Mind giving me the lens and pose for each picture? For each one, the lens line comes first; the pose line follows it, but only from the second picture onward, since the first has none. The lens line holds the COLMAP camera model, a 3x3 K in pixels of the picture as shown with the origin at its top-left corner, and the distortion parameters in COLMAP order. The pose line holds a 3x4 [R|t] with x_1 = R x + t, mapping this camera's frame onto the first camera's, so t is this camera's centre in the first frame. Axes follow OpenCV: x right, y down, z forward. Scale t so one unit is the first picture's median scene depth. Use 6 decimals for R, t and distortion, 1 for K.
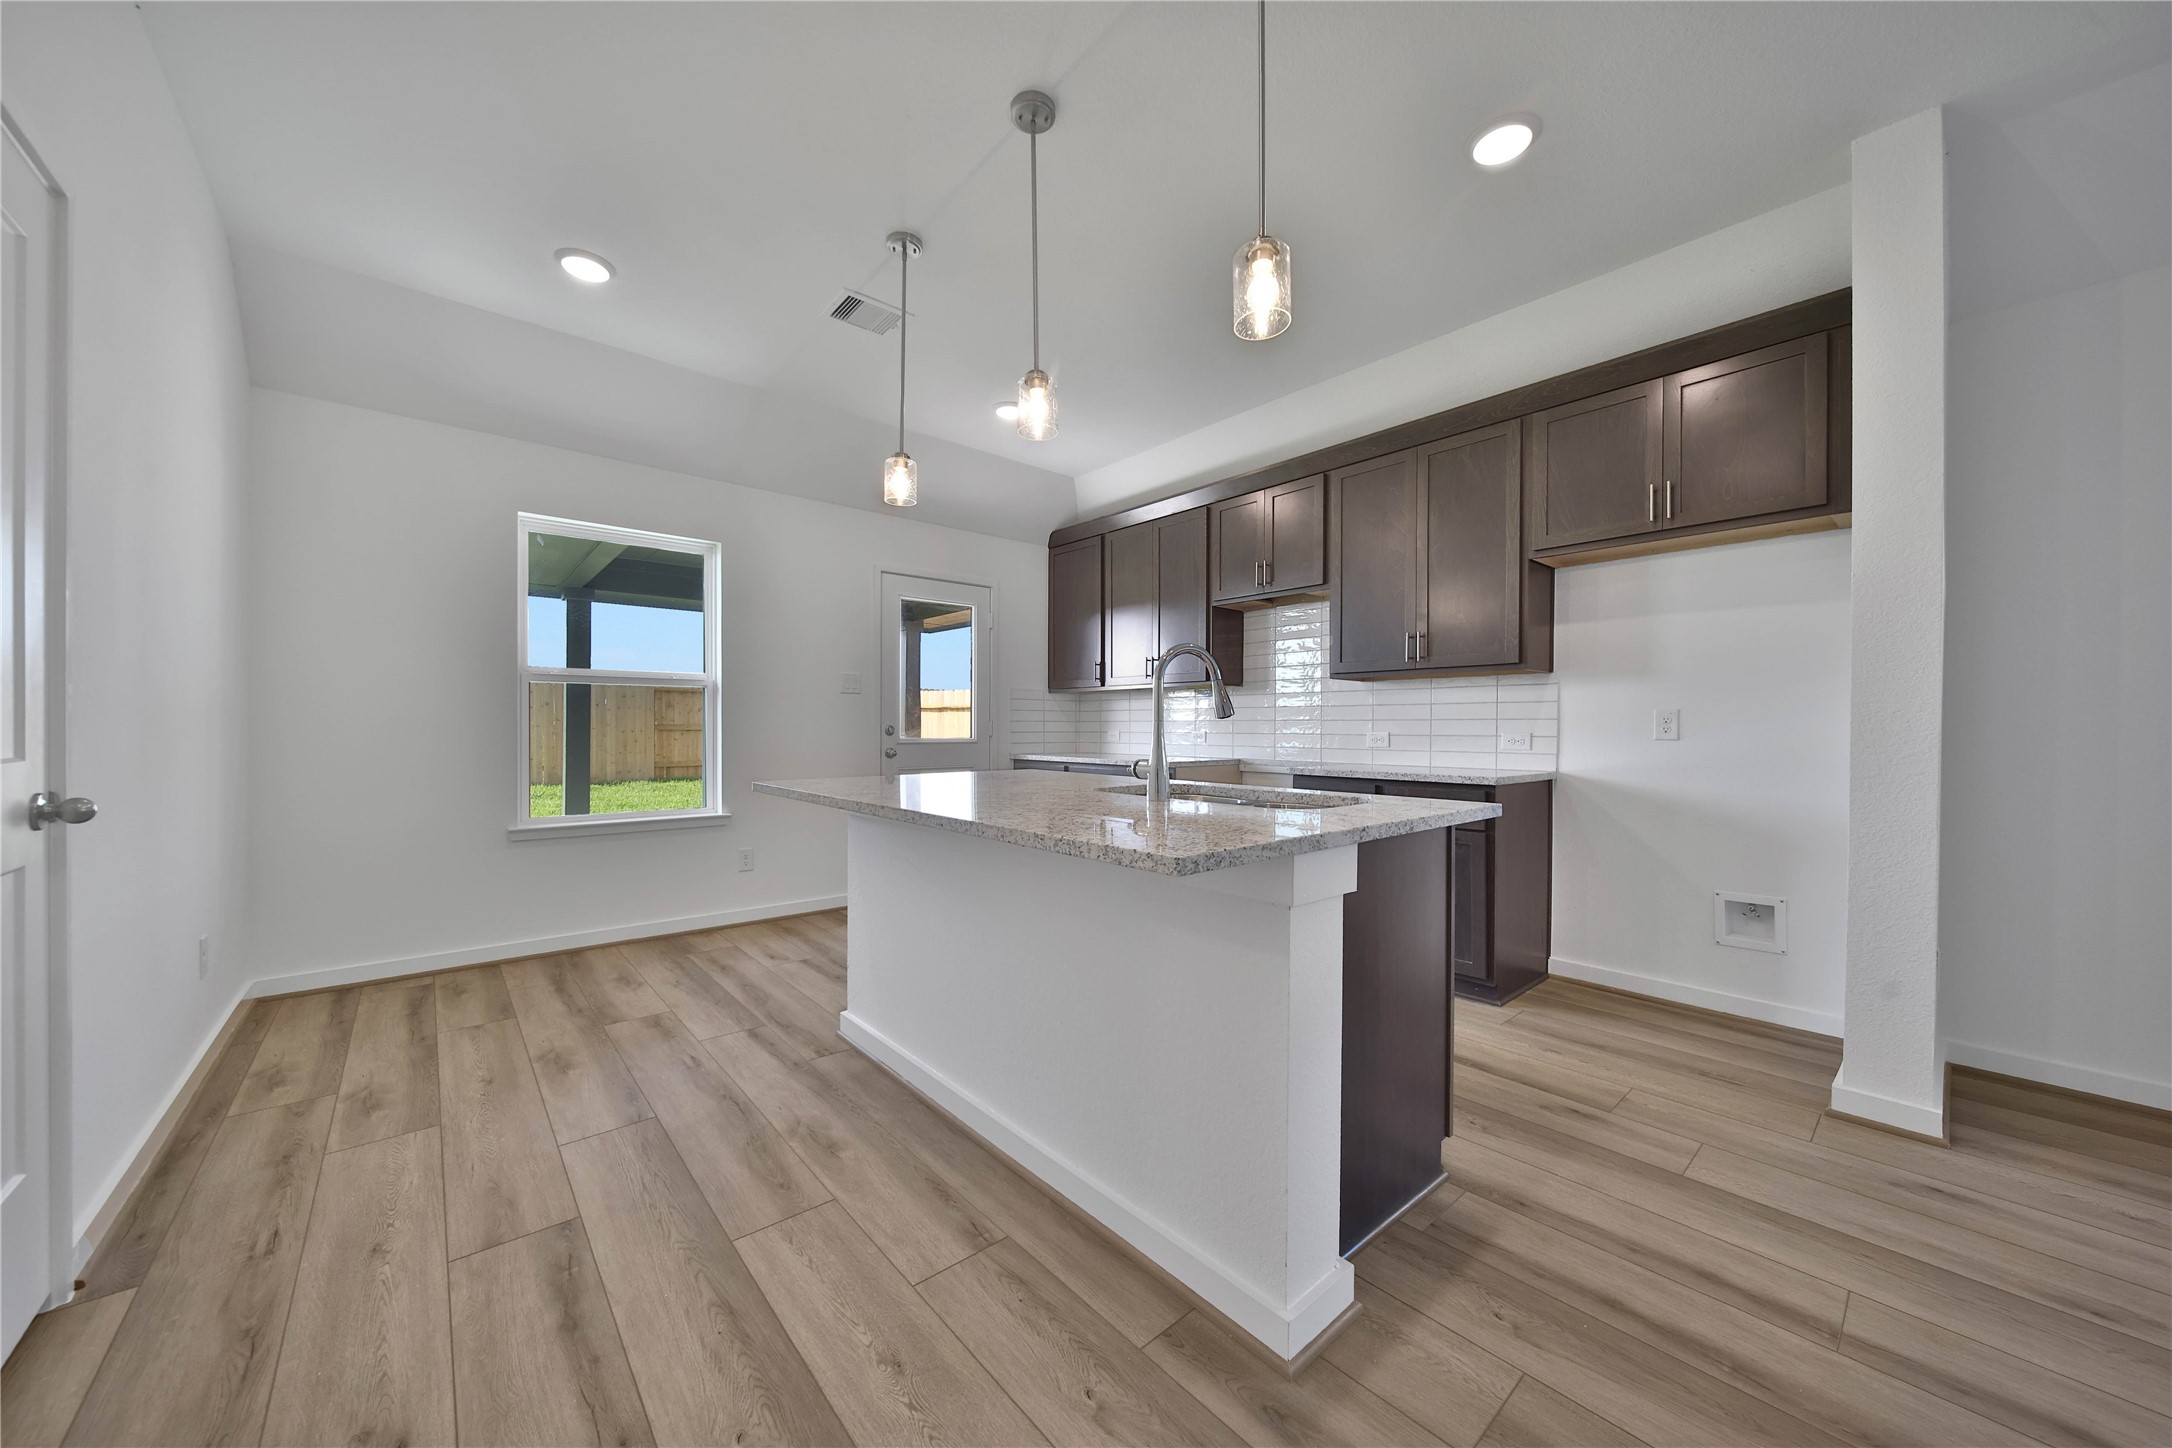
lens RADIAL K [[766.8, 0, 1076.5], [0, 766.8, 732.1], [0, 0, 1]] dist [0.001595, -0.000086]
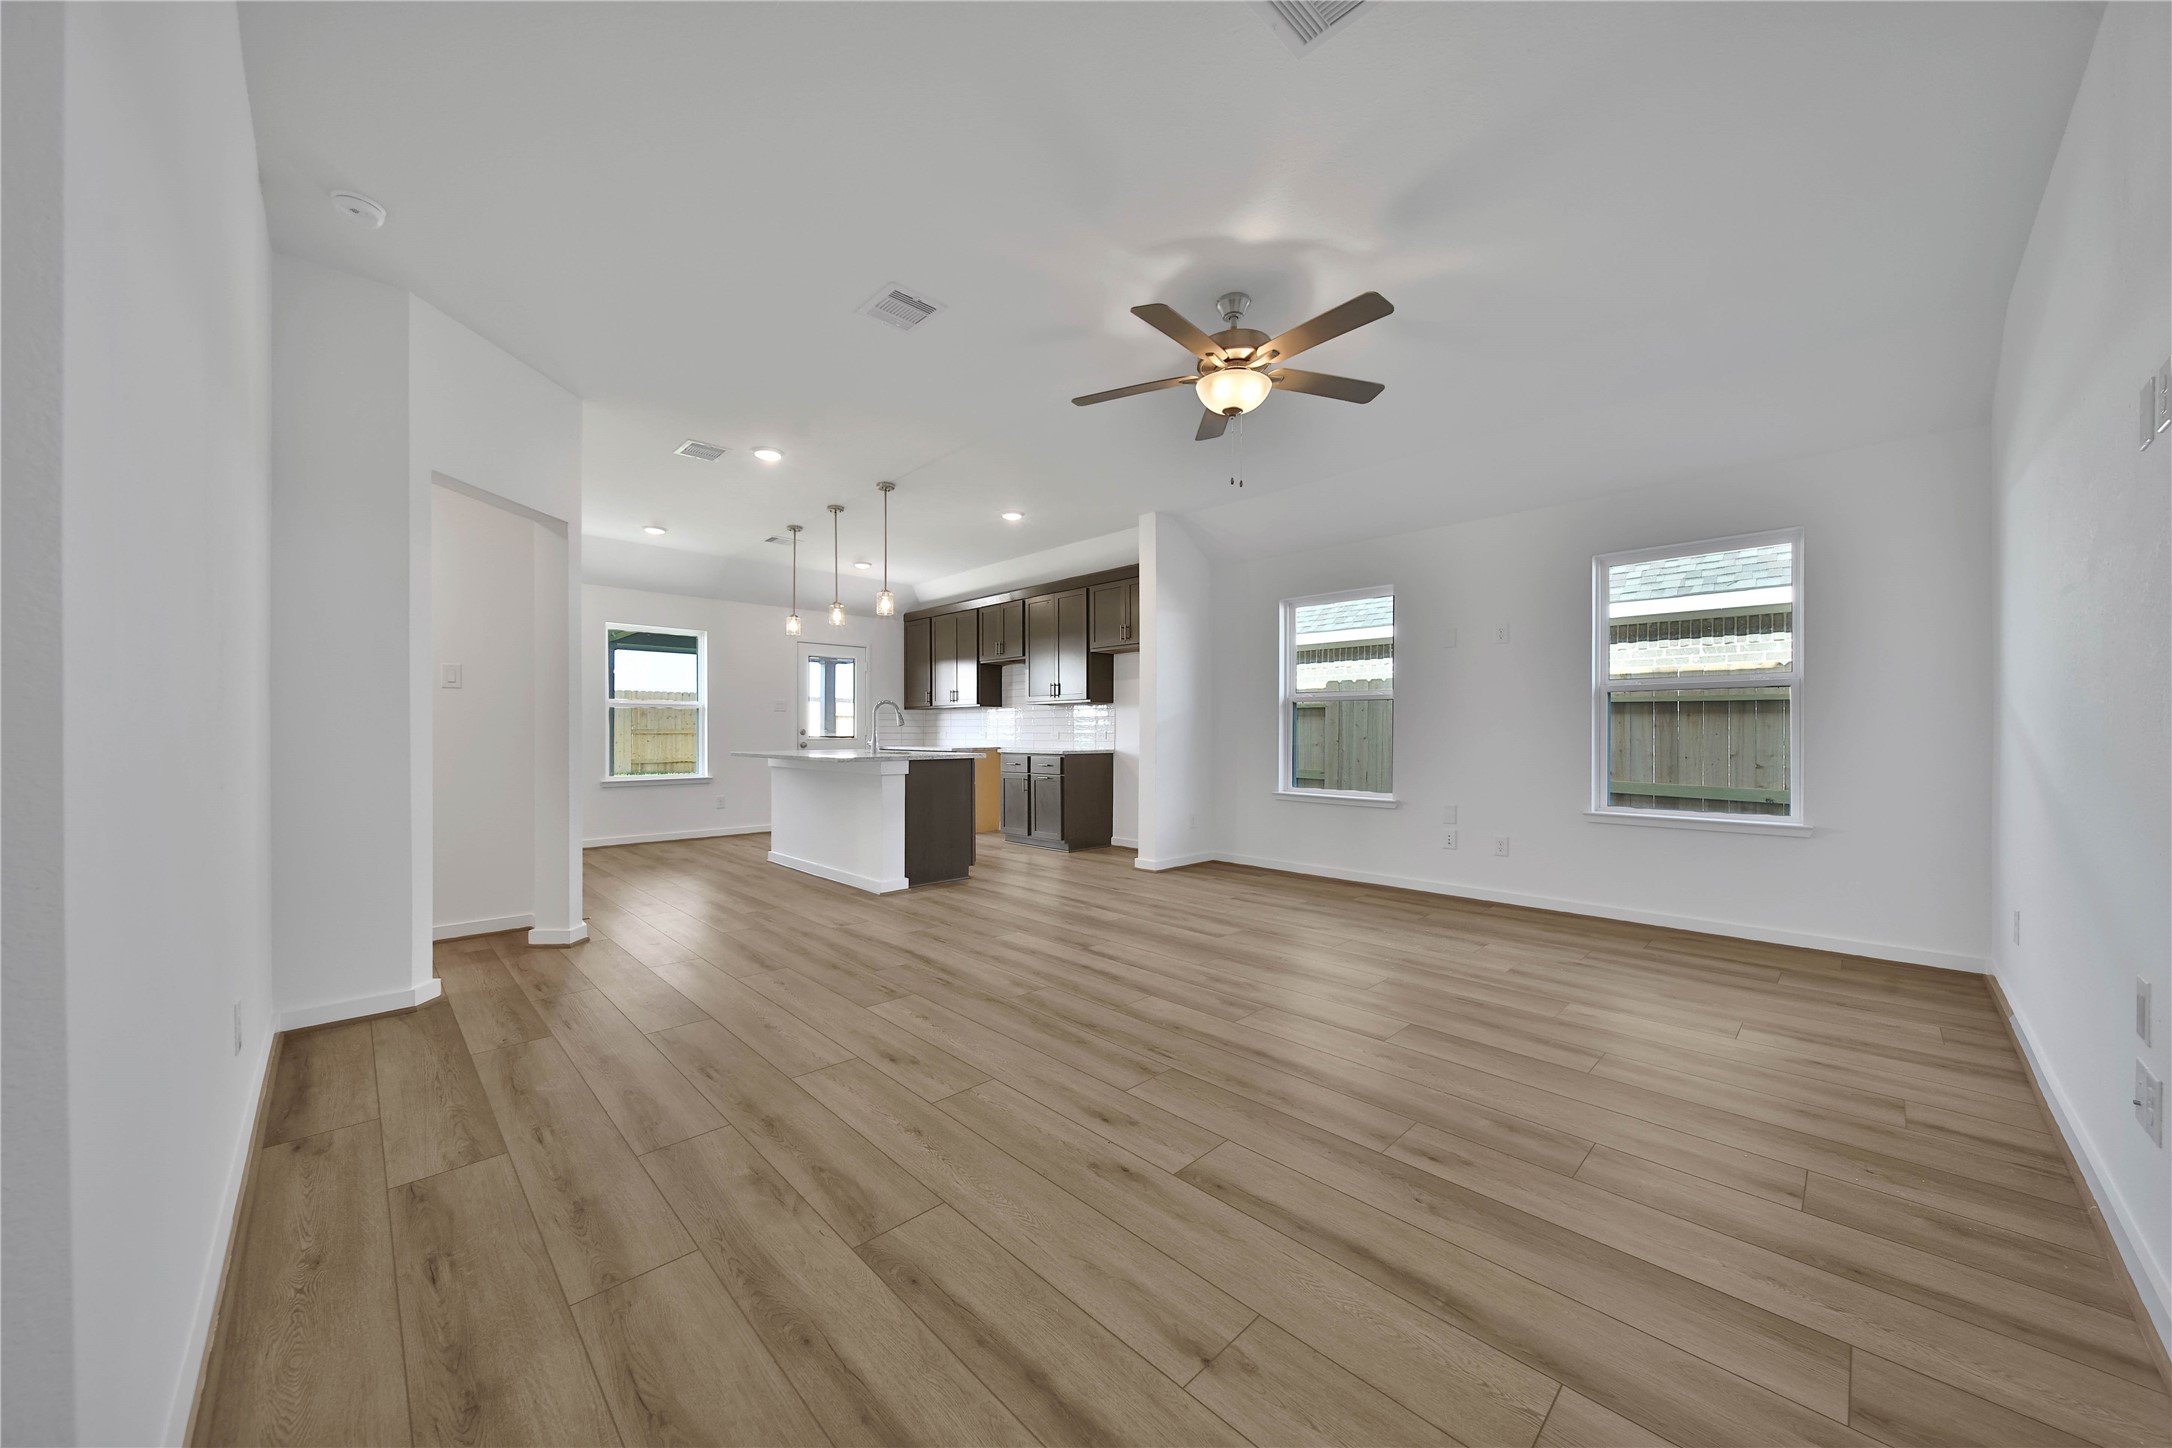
lens RADIAL K [[766.2, 0, 1072.4], [0, 766.2, 725.6], [0, 0, 1]] dist [-0.001037, -0.000038]
pose [[0.998587, -0.002841, 0.053057, 0.365006], [0.003614, 0.999889, -0.014477, 0.014596], [-0.053010, 0.014649, 0.998487, -1.015652]]
